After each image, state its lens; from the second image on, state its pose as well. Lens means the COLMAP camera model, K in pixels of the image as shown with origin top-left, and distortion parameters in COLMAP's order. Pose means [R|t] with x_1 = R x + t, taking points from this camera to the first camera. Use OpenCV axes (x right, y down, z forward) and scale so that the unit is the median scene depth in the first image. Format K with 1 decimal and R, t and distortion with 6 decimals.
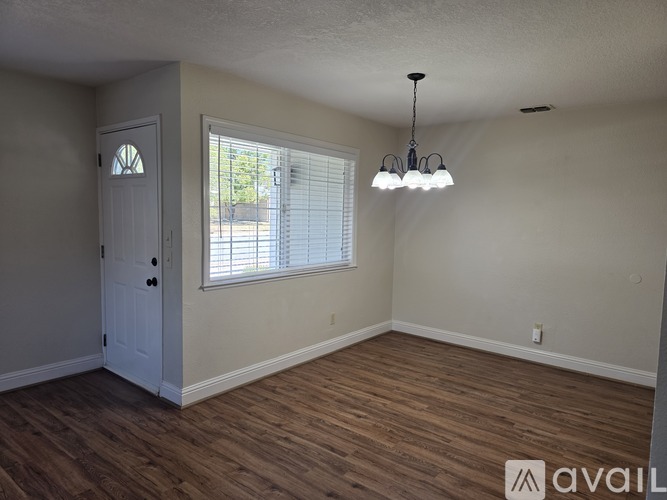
lens RADIAL K [[464.0, 0, 333.1], [0, 464.0, 240.1], [0, 0, 1]] dist [0.077742, -0.095685]
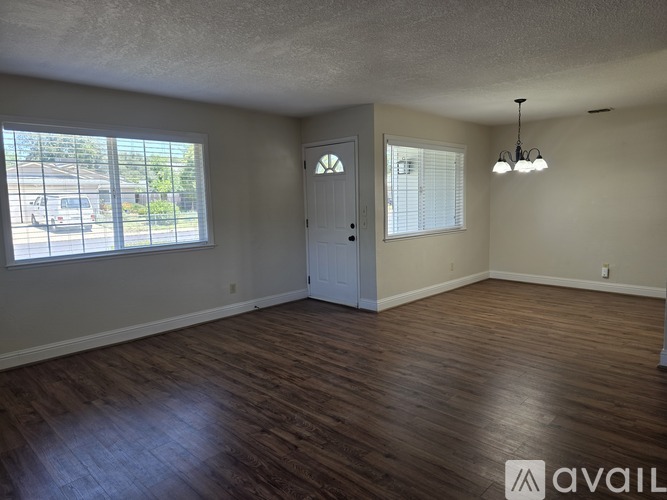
lens RADIAL K [[464.0, 0, 333.1], [0, 464.0, 240.1], [0, 0, 1]] dist [0.077742, -0.095685]
pose [[0.993549, -0.037348, -0.107079, -0.260565], [0.040658, 0.998755, 0.028895, 0.042954], [0.105867, -0.033062, 0.993831, -0.571413]]
